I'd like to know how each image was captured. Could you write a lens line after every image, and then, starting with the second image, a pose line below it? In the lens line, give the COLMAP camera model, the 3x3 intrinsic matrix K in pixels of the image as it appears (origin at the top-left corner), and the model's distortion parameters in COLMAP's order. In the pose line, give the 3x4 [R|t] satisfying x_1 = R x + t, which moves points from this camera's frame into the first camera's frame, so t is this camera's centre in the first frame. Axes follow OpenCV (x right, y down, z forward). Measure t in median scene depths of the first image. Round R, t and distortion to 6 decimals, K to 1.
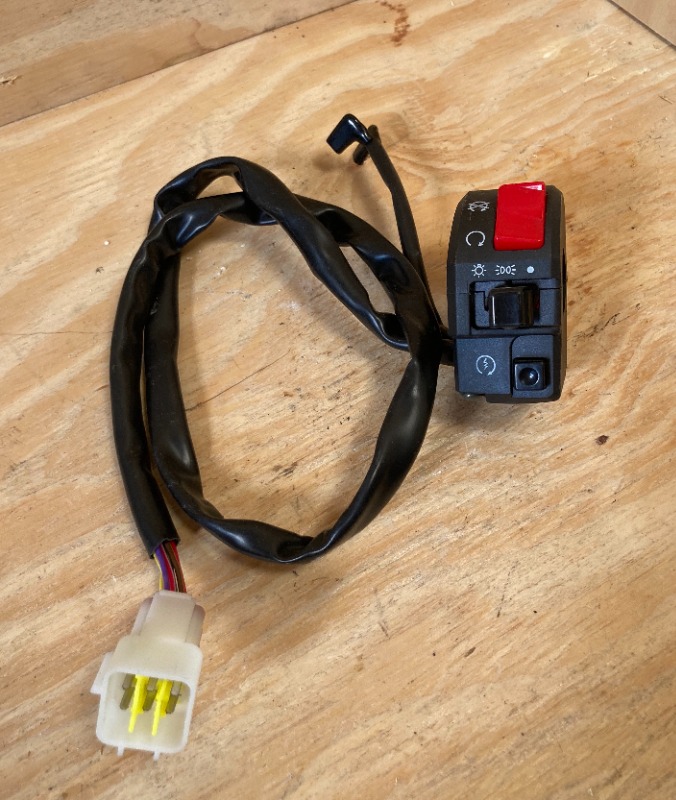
lens RADIAL K [[805.6, 0, 342.0], [0, 805.6, 349.9], [0, 0, 1]] dist [-0.024287, 0.032793]
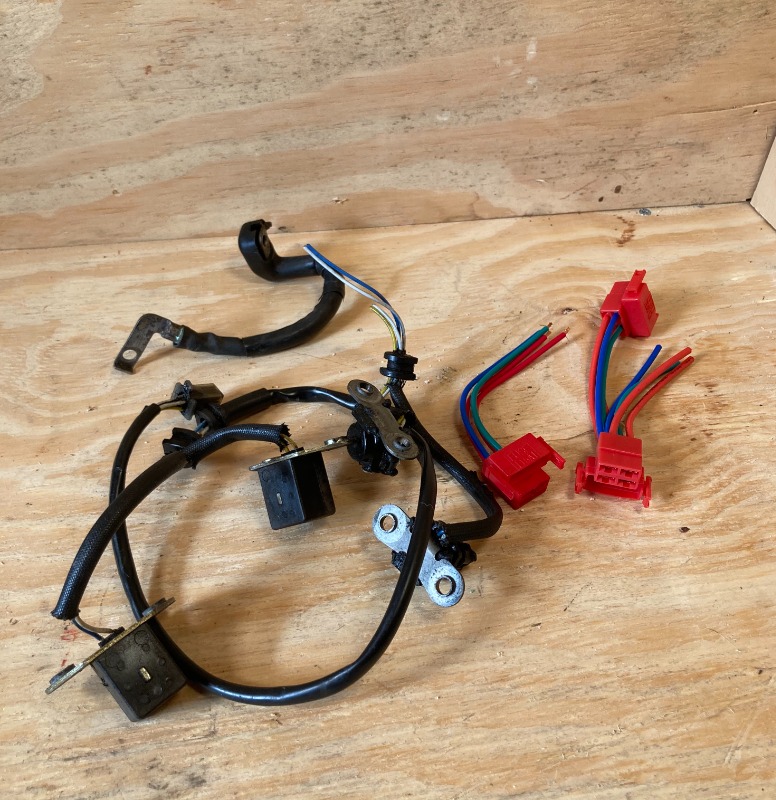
lens RADIAL K [[883.0, 0, 404.4], [0, 883.0, 398.2], [0, 0, 1]] dist [0.082835, -0.262539]
pose [[0.942075, 0.260479, -0.211292, 0.123544], [-0.304765, 0.927843, -0.215001, 0.304615], [0.140043, 0.266942, 0.953483, -0.410059]]
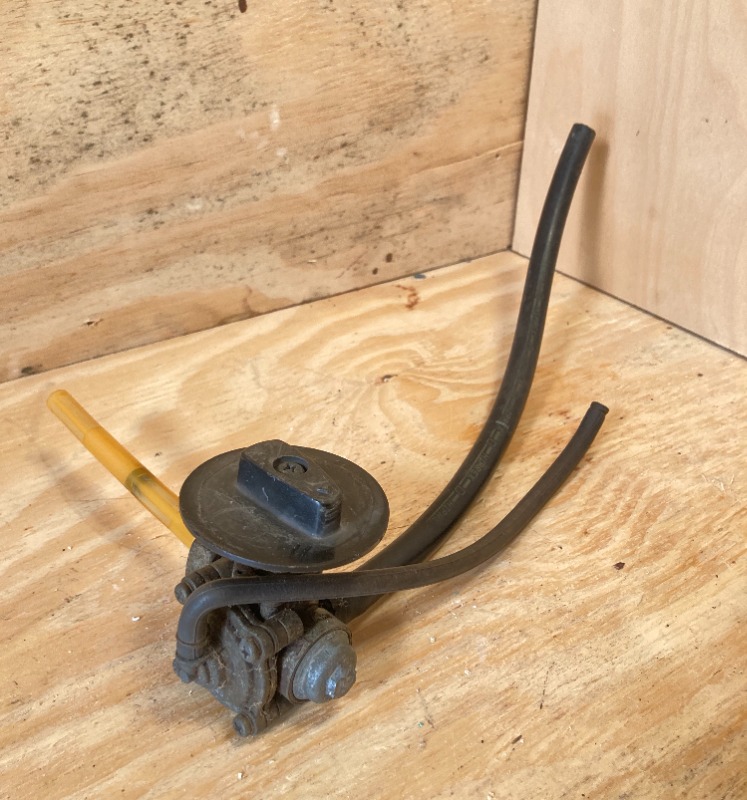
lens RADIAL K [[828.7, 0, 375.6], [0, 828.7, 371.1], [0, 0, 1]] dist [0.105443, -0.347075]
pose [[0.999318, -0.014483, 0.033972, -0.033769], [0.028443, 0.888557, -0.457884, 0.325358], [-0.023555, 0.458538, 0.888363, -0.096753]]
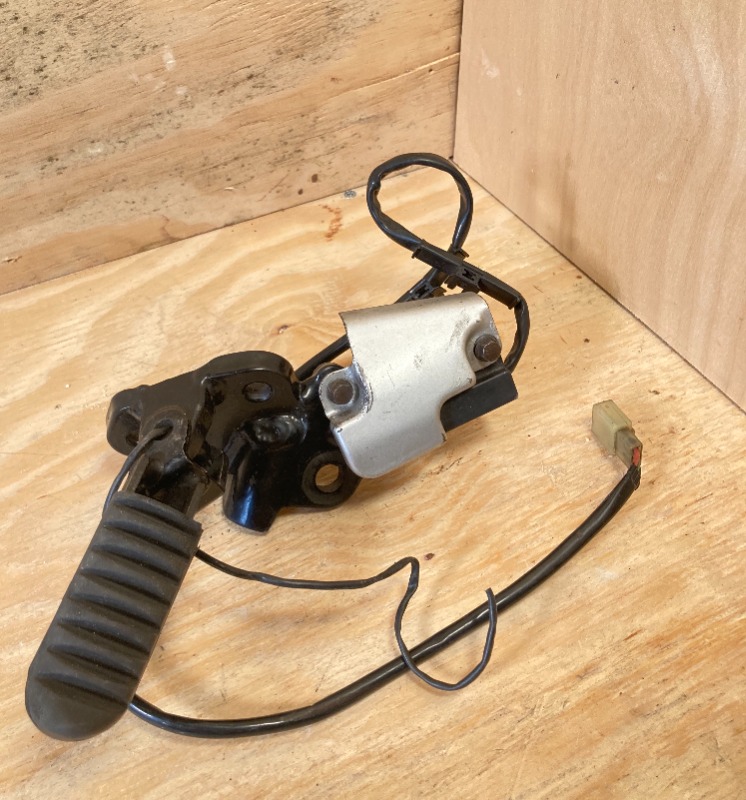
lens RADIAL K [[830.6, 0, 374.4], [0, 830.6, 386.6], [0, 0, 1]] dist [0.075706, -0.244098]
pose [[0.997203, 0.037517, -0.064642, 0.263961], [-0.047616, 0.985548, -0.162566, 0.056233], [0.057609, 0.165189, 0.984578, -0.255484]]
